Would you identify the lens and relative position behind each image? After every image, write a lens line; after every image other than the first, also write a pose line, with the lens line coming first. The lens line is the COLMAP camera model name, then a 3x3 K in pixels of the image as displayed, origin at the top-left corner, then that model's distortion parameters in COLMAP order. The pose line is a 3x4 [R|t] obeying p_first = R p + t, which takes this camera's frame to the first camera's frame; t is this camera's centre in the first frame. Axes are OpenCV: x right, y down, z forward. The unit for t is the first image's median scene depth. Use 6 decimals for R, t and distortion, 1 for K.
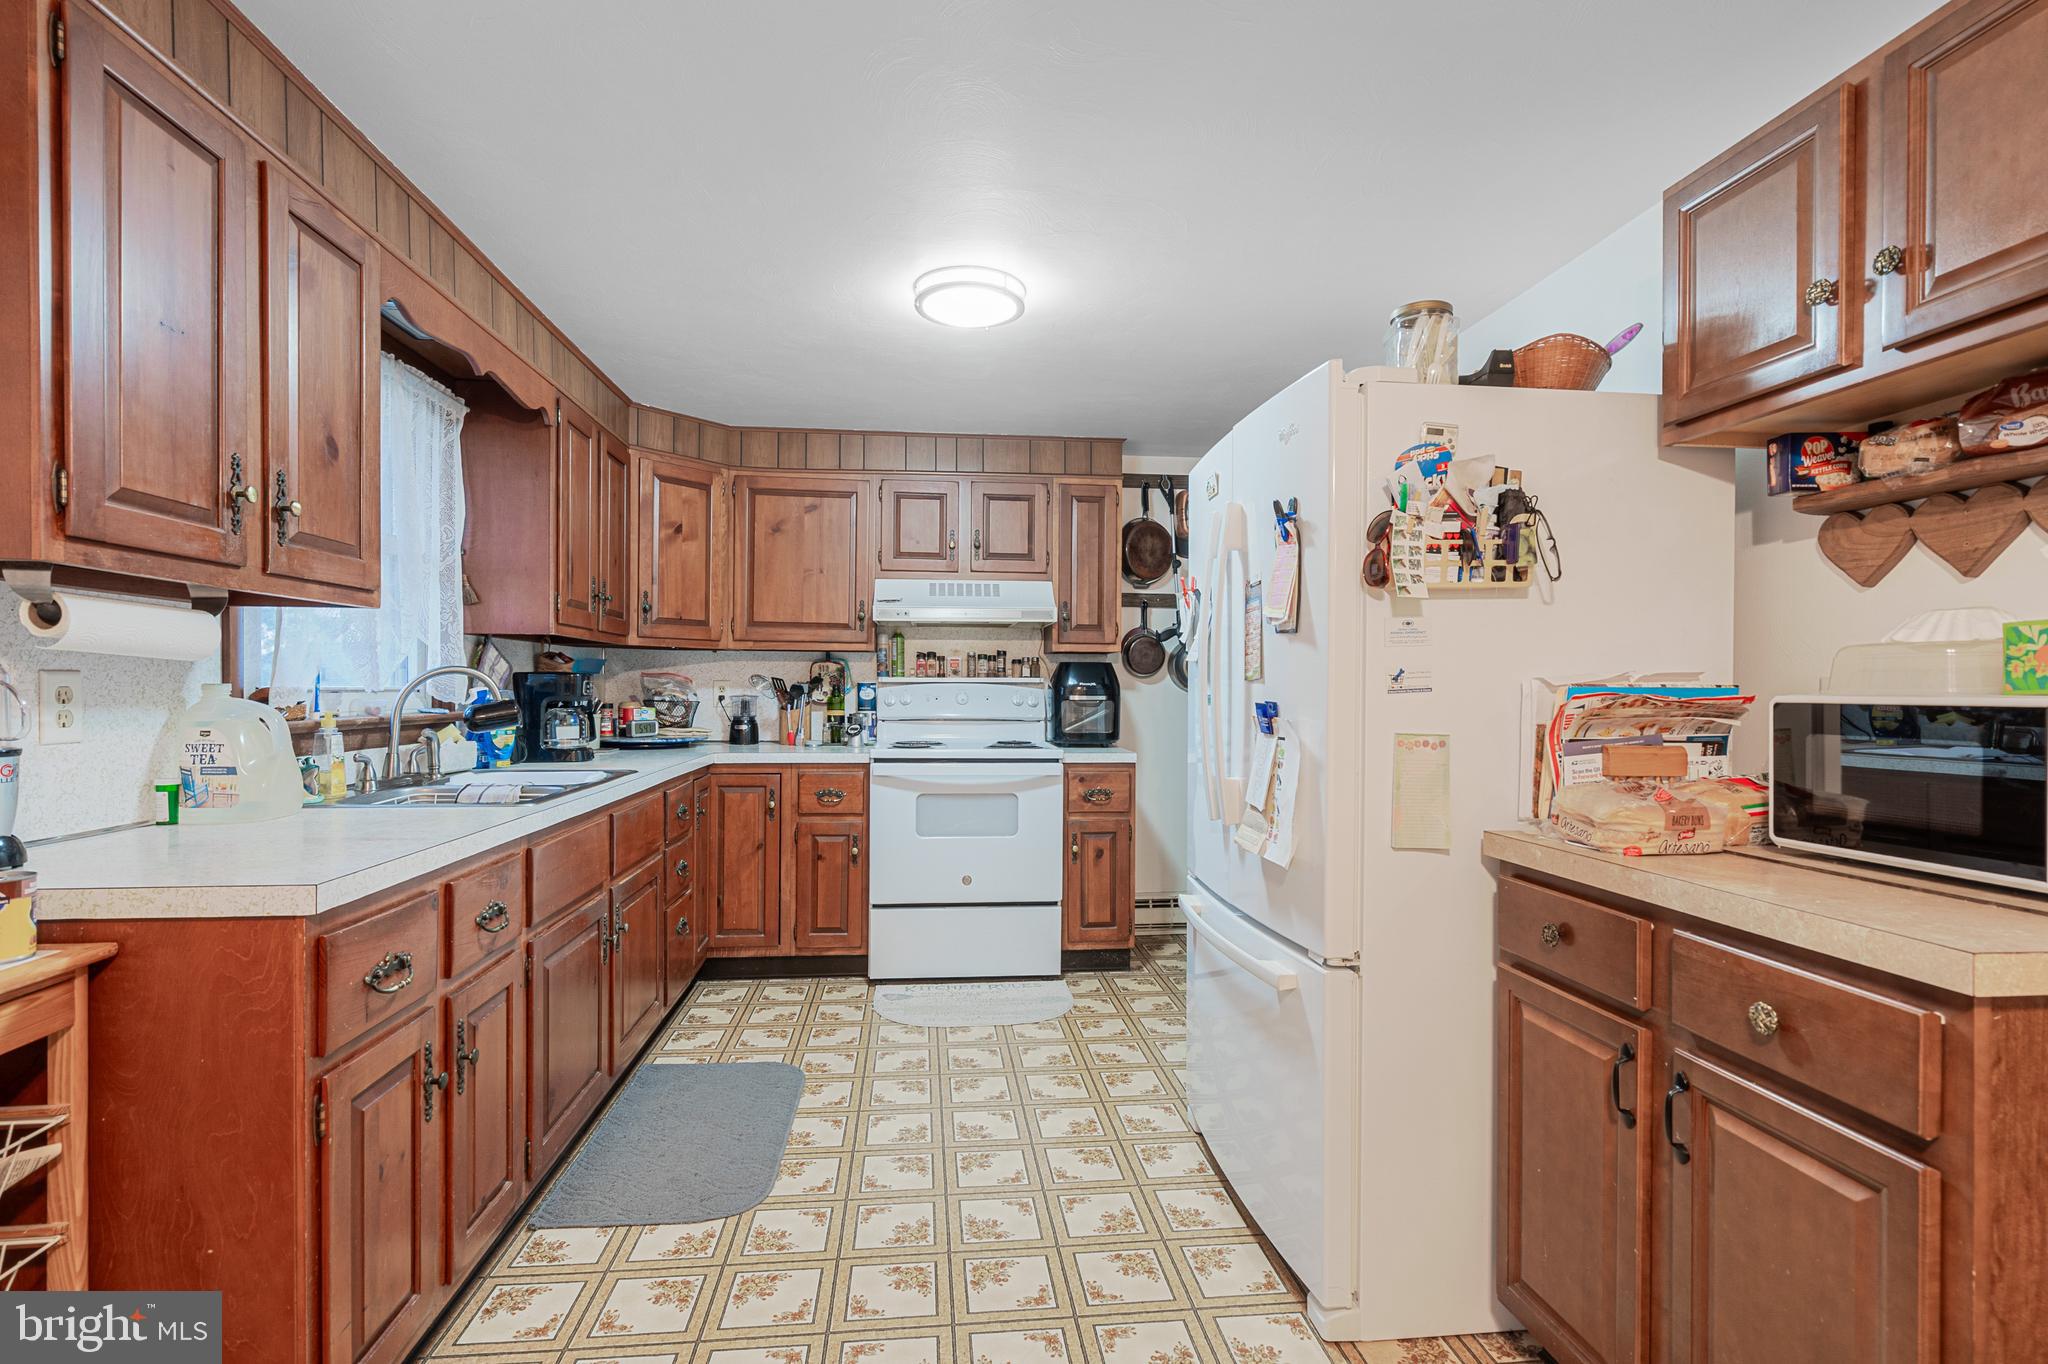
lens RADIAL K [[959.5, 0, 1023.0], [0, 959.5, 694.7], [0, 0, 1]] dist [0.001749, 0.001313]
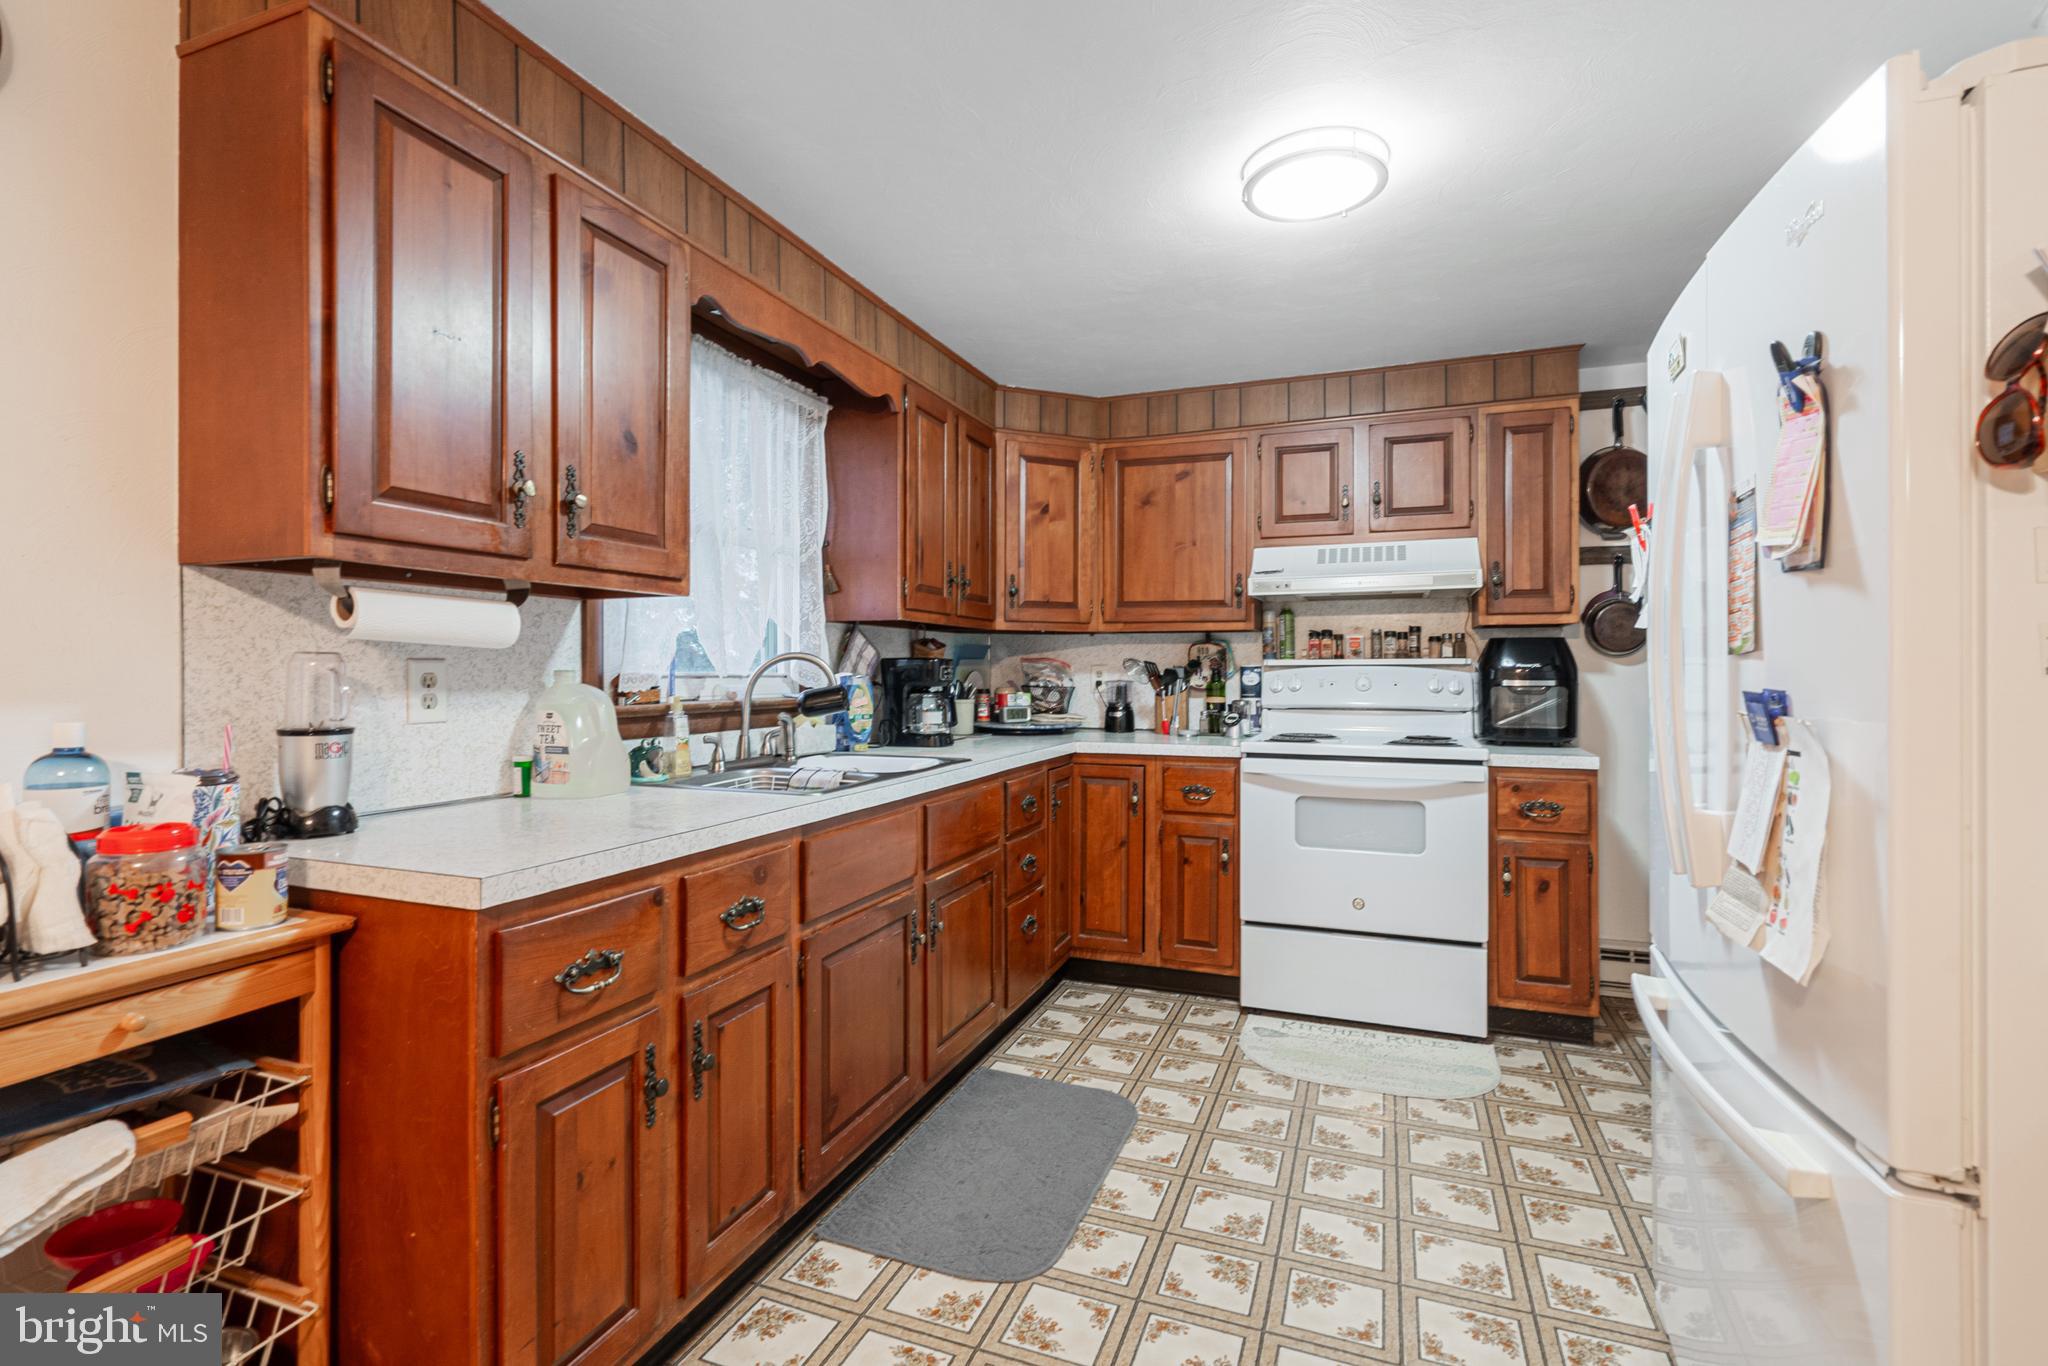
lens RADIAL K [[950.1, 0, 1017.8], [0, 950.1, 667.8], [0, 0, 1]] dist [-0.006521, 0.008768]
pose [[0.887600, -0.007602, -0.460552, 0.058999], [0.001584, 0.999908, -0.013452, 0.000648], [0.460612, 0.011210, 0.887531, 0.136906]]
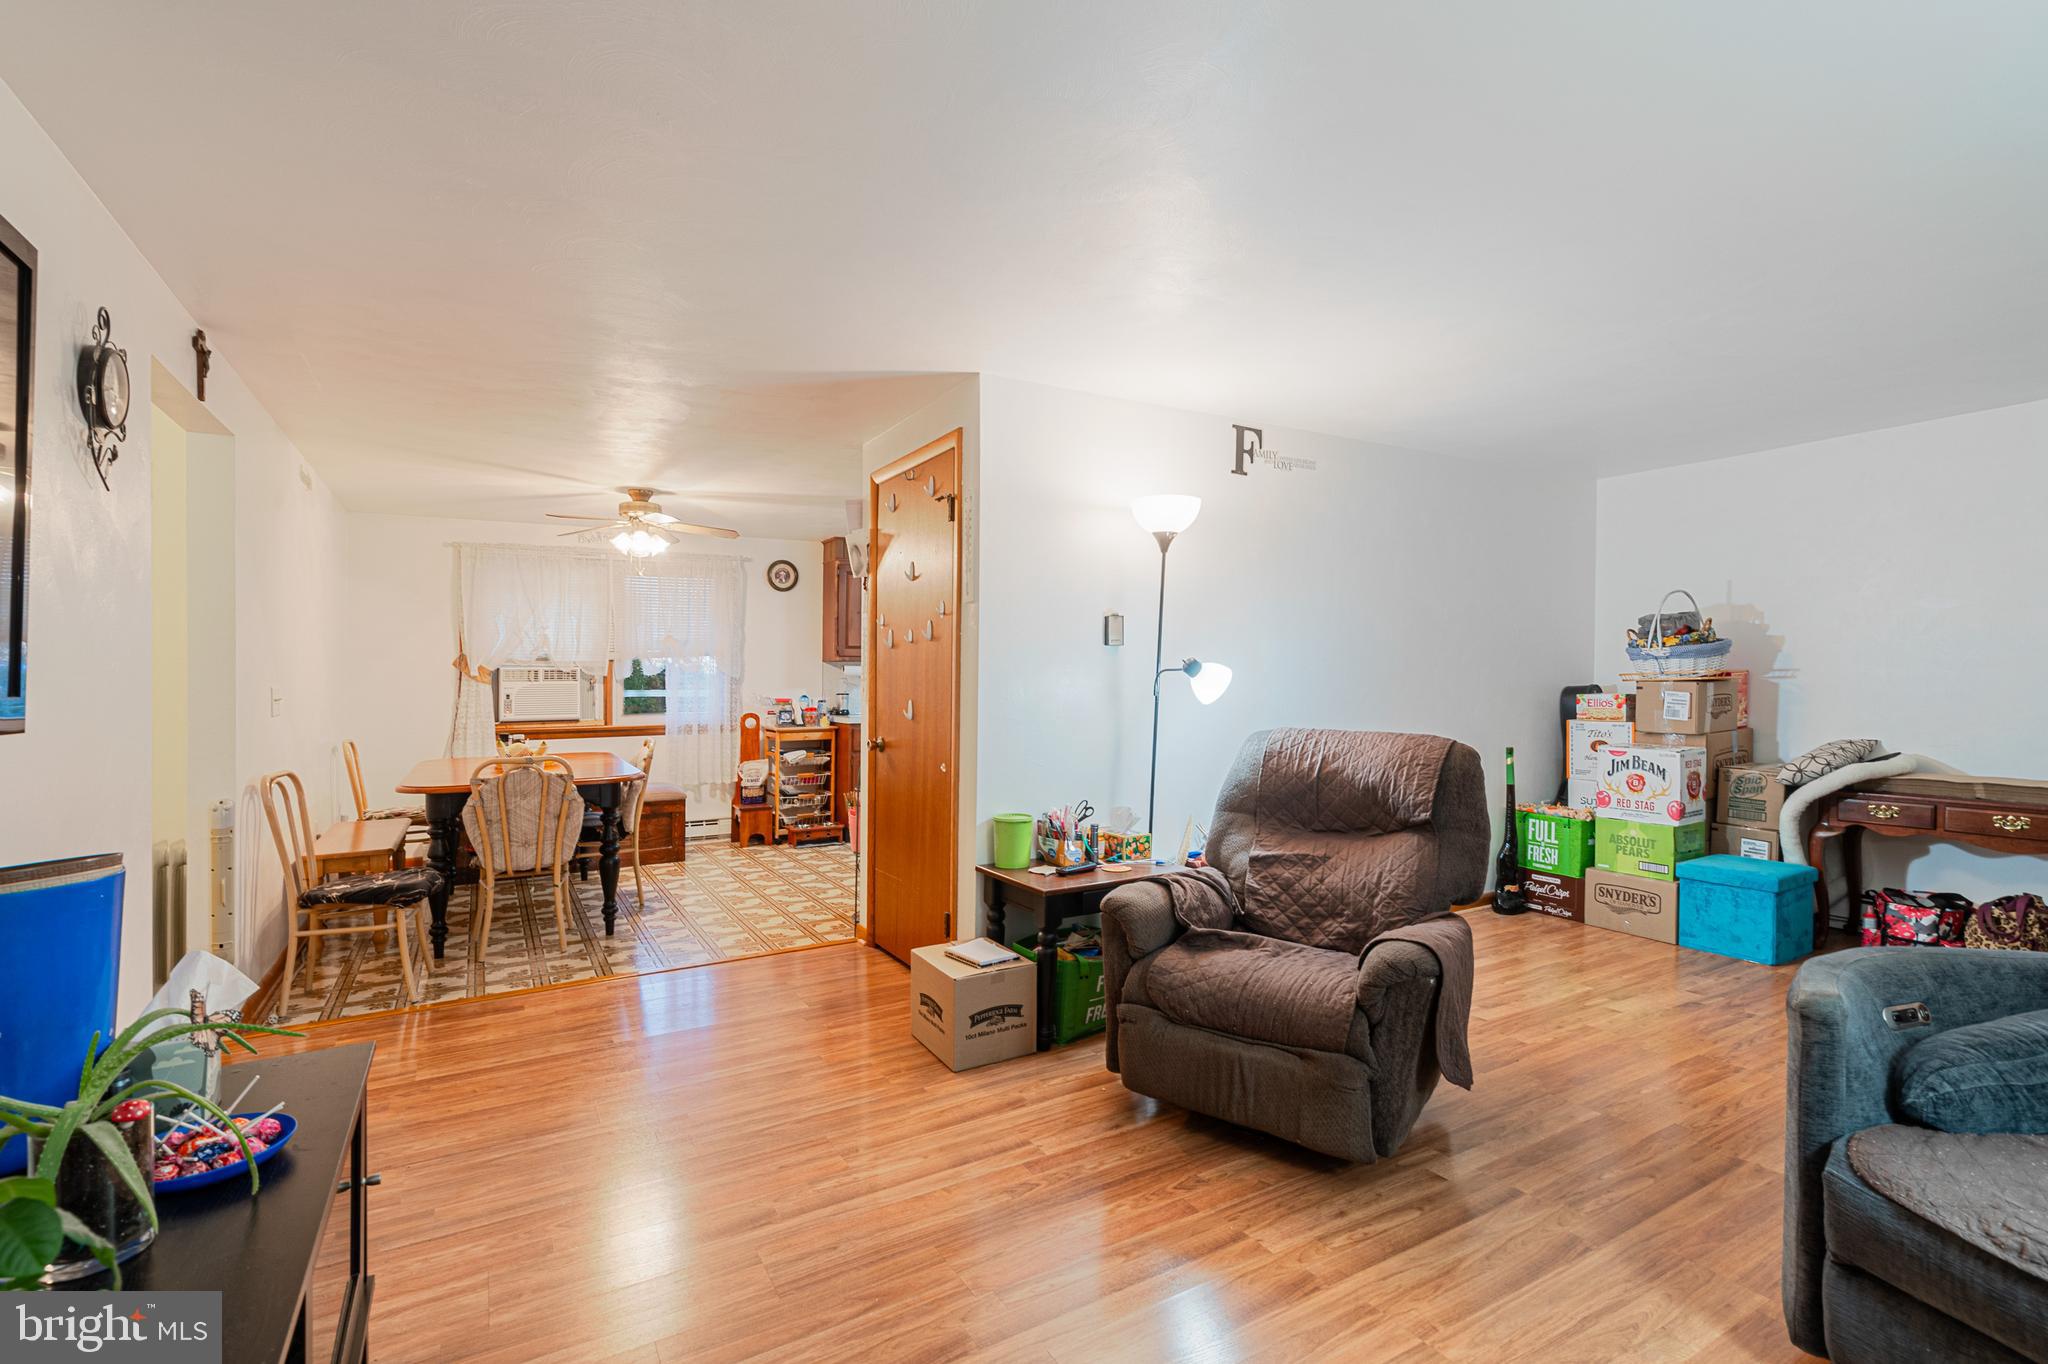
lens RADIAL K [[930.3, 0, 1021.9], [0, 930.3, 649.8], [0, 0, 1]] dist [0.000562, 0.000288]
pose [[0.404980, -0.032903, -0.913733, 1.532230], [-0.003131, 0.999297, -0.037372, 0.000405], [0.914320, 0.017996, 0.404592, -0.086105]]
